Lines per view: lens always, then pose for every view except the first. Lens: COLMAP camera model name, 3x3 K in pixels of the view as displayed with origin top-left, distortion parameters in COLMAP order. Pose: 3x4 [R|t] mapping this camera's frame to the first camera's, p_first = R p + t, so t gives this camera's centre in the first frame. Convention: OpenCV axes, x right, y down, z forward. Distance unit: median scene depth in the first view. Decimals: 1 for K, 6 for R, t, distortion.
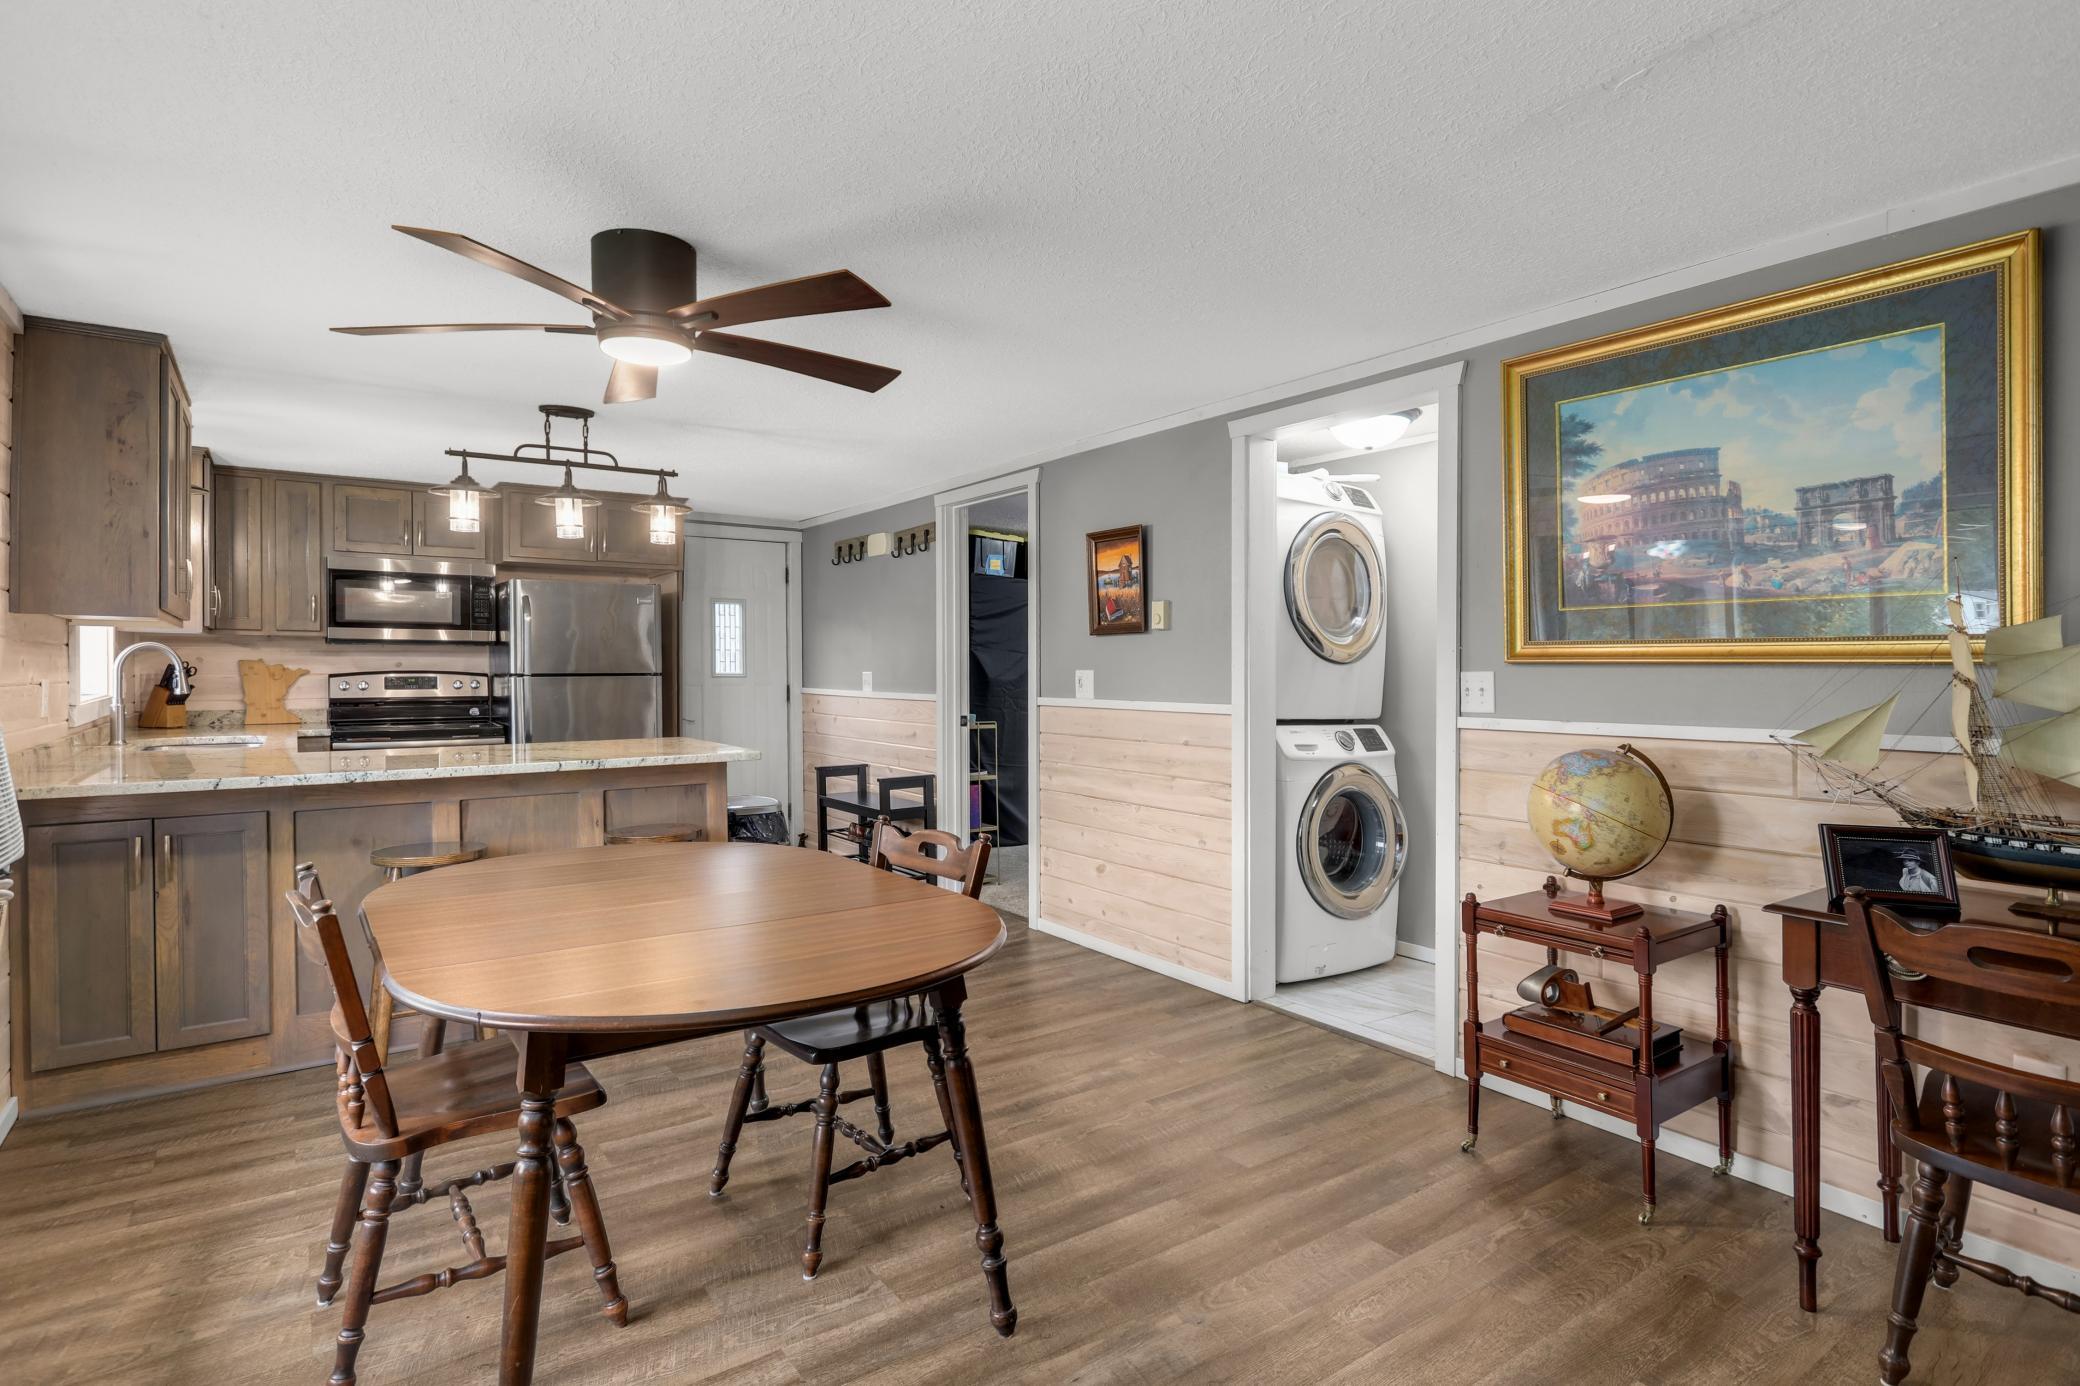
lens RADIAL K [[1076.5, 0, 1019.0], [0, 1076.5, 689.6], [0, 0, 1]] dist [0.000212, 0.003157]
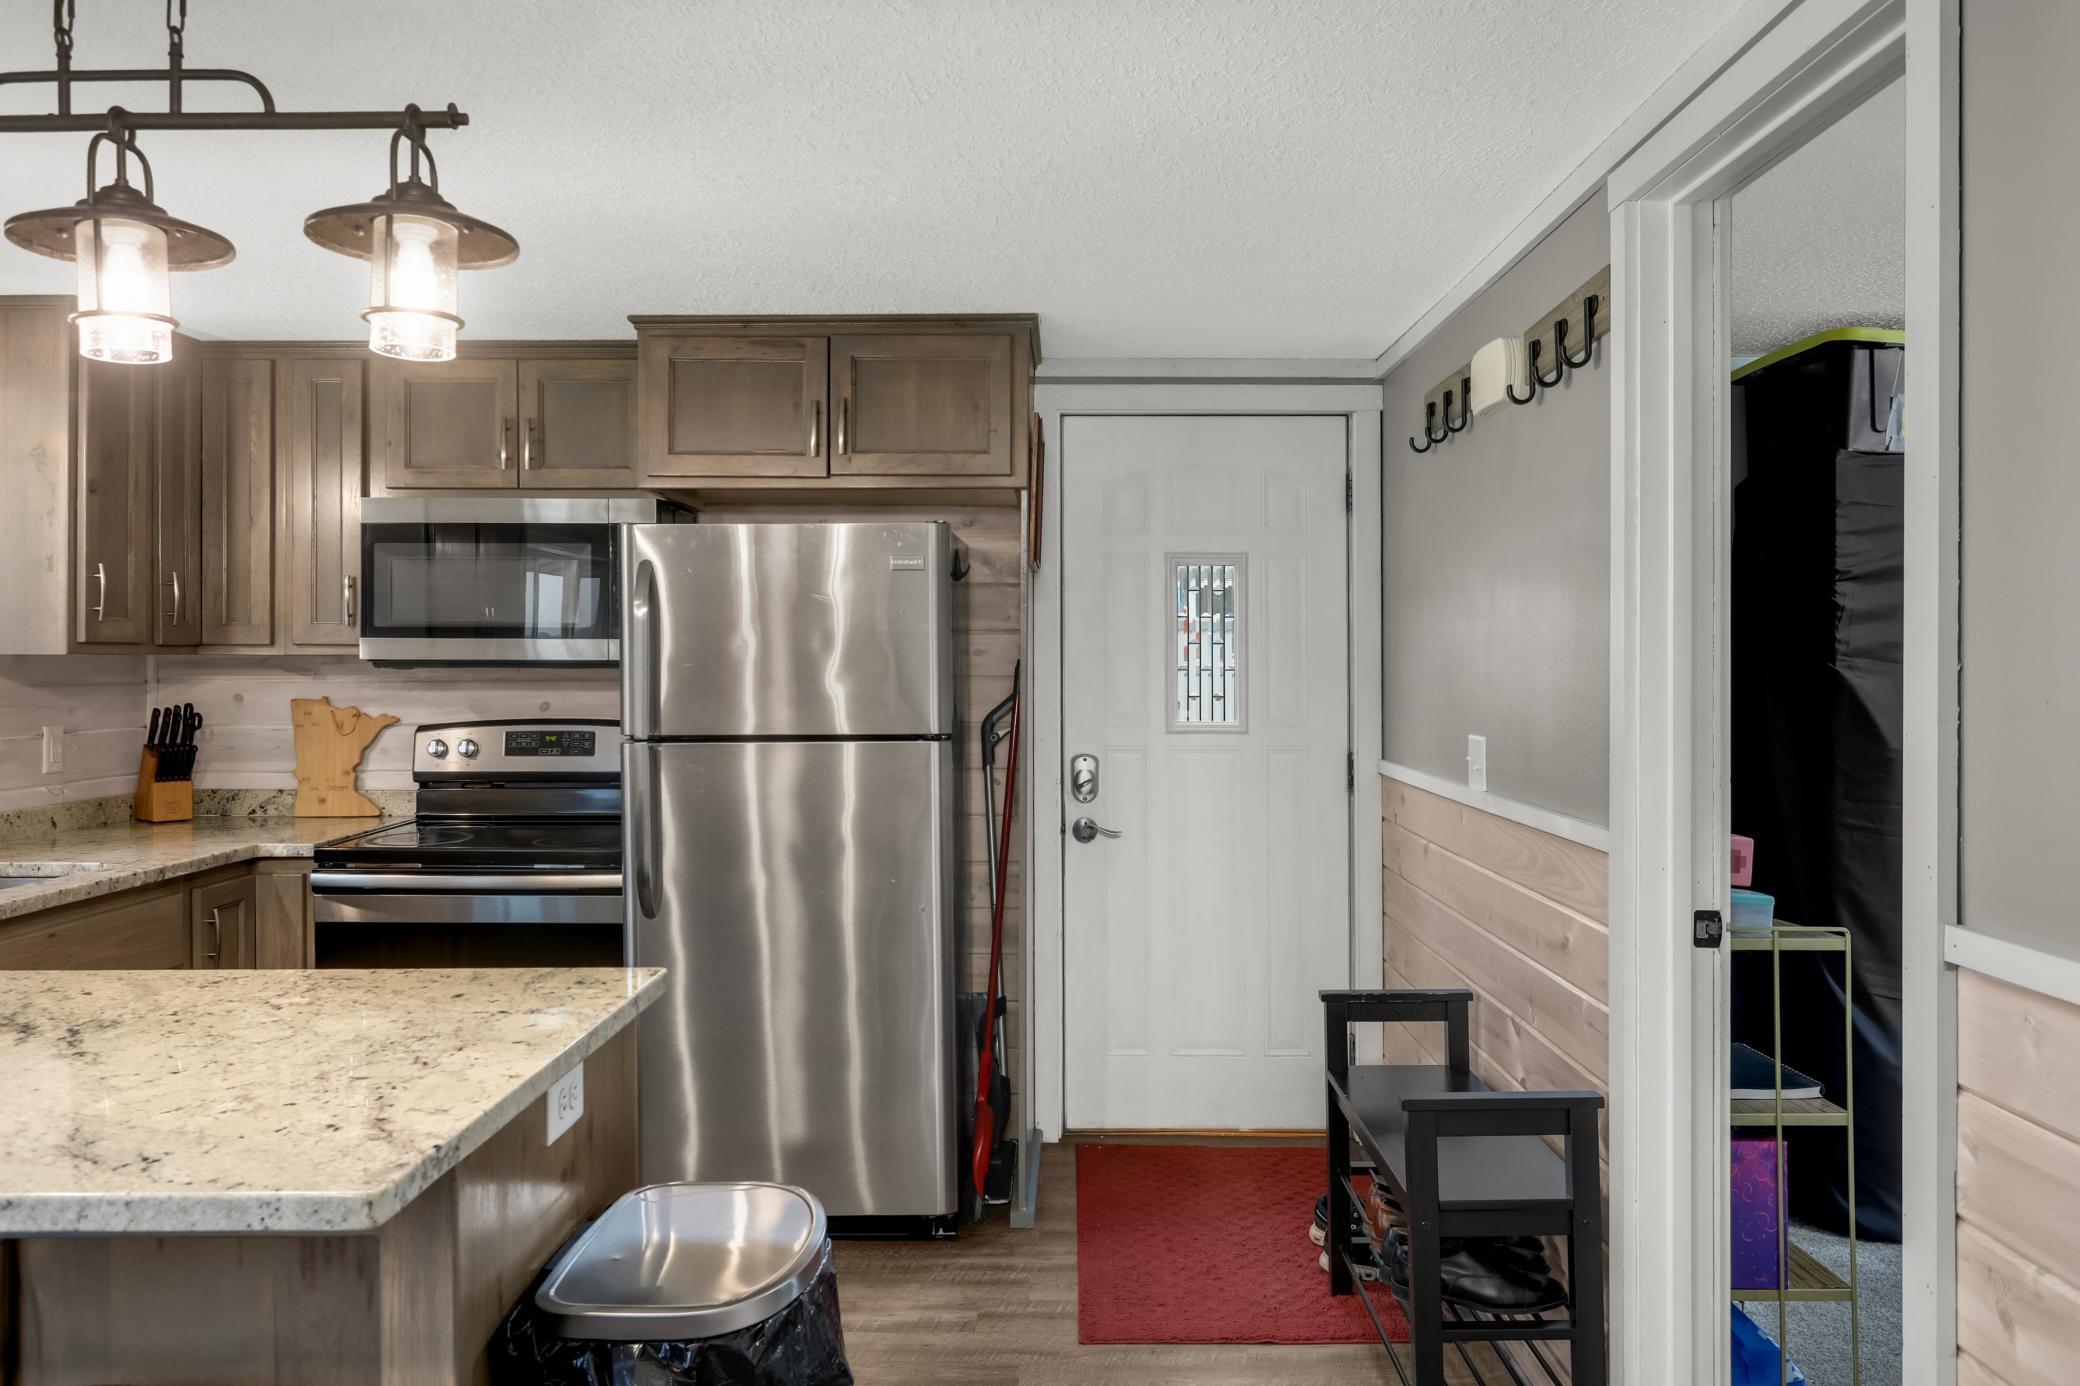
lens RADIAL K [[1537.9, 0, 1040.0], [0, 1537.9, 693.0], [0, 0, 1]] dist [0.004505, 0.000359]
pose [[0.820316, 0.008388, -0.571848, 0.039015], [-0.010429, 0.999946, -0.000293, -0.033235], [0.571815, 0.006204, 0.820359, 0.555043]]
